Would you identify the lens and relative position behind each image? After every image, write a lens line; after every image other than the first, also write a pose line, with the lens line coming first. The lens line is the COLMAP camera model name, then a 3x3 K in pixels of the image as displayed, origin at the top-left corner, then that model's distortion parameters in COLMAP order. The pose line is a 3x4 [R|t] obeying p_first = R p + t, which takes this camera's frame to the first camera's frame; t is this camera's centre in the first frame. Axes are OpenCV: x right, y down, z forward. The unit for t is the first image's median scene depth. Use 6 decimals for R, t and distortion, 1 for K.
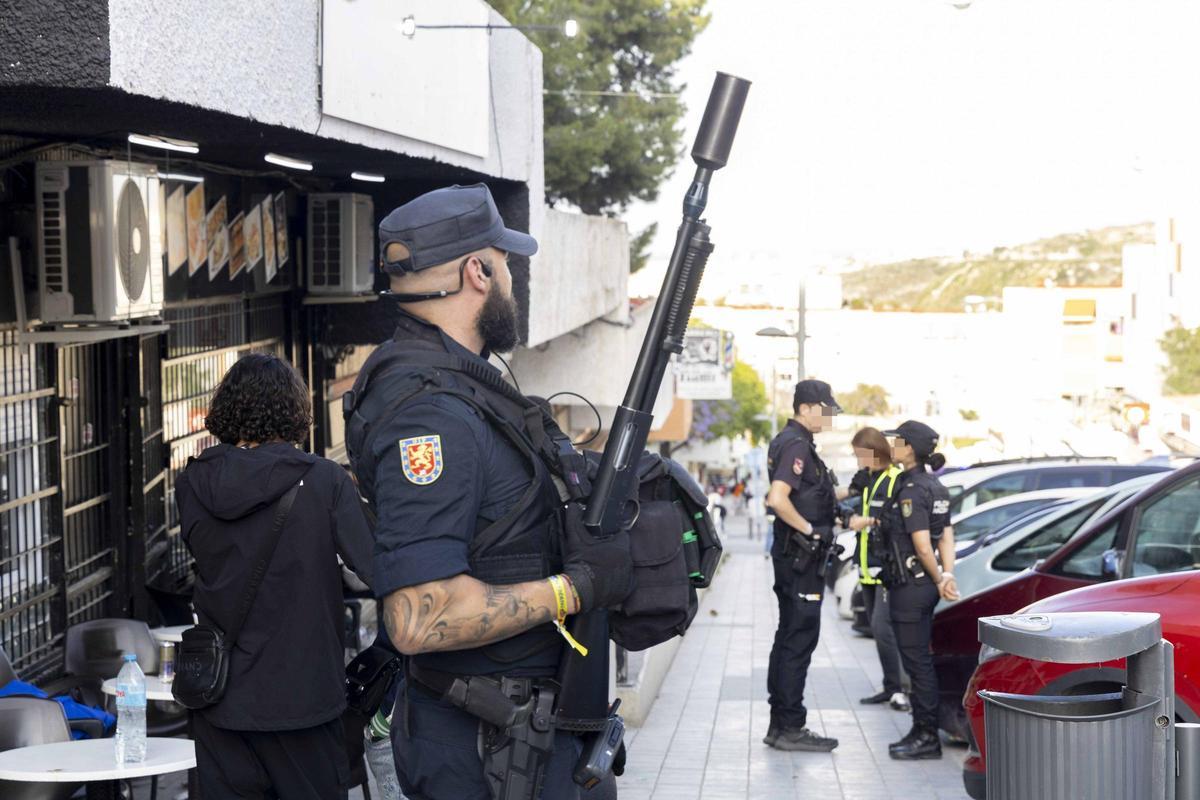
lens RADIAL K [[2396.3, 0, 622.4], [0, 2396.3, 402.6], [0, 0, 1]] dist [0.058671, 0.000000]
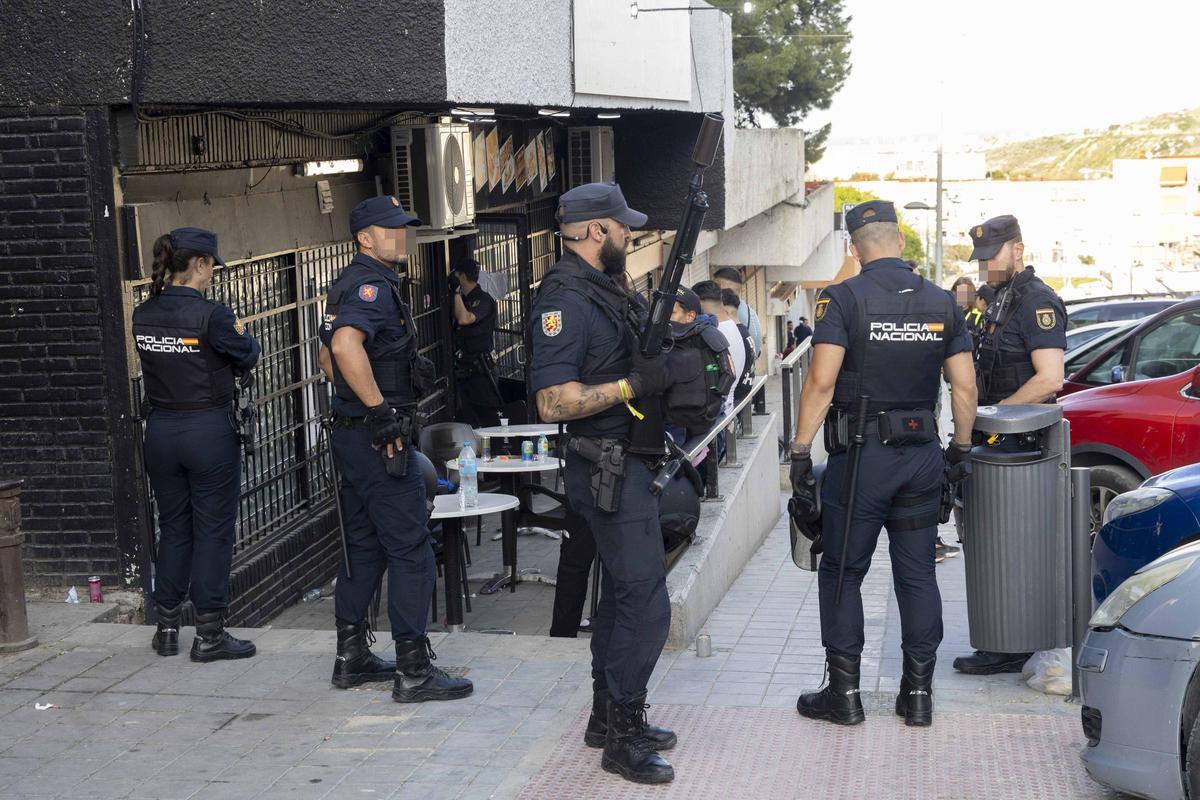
lens RADIAL K [[1800.7, 0, 659.1], [0, 1800.7, 385.9], [0, 0, 1]] dist [0.016701, 0.000000]
pose [[0.996301, -0.018071, -0.084008, 0.014055], [0.023821, 0.997404, 0.067962, -0.006396], [0.082562, -0.069711, 0.994145, -0.097811]]
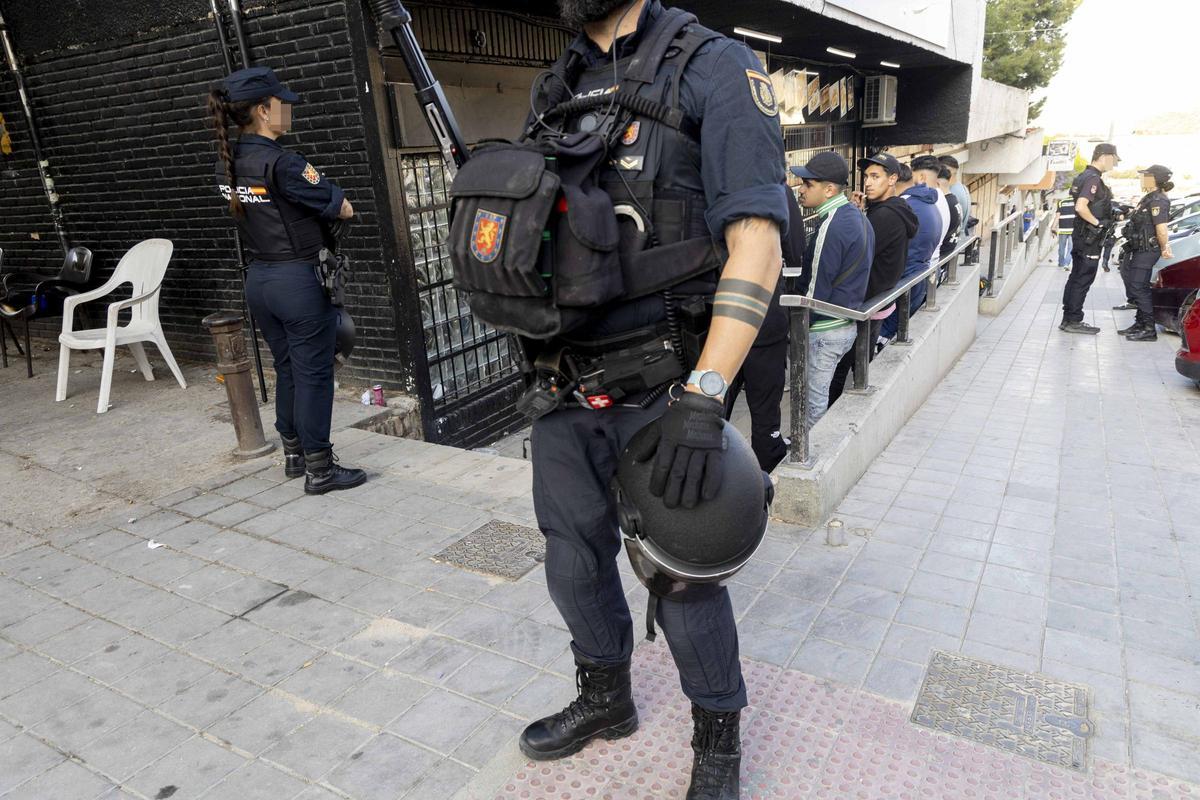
lens RADIAL K [[819.6, 0, 607.1], [0, 819.6, 405.5], [0, 0, 1]] dist [-0.013467, 0.023934]
pose [[0.896891, 0.085910, -0.433828, 0.018612], [0.031368, 0.966123, 0.256168, 0.011254], [0.441139, -0.243363, 0.863812, 0.174405]]
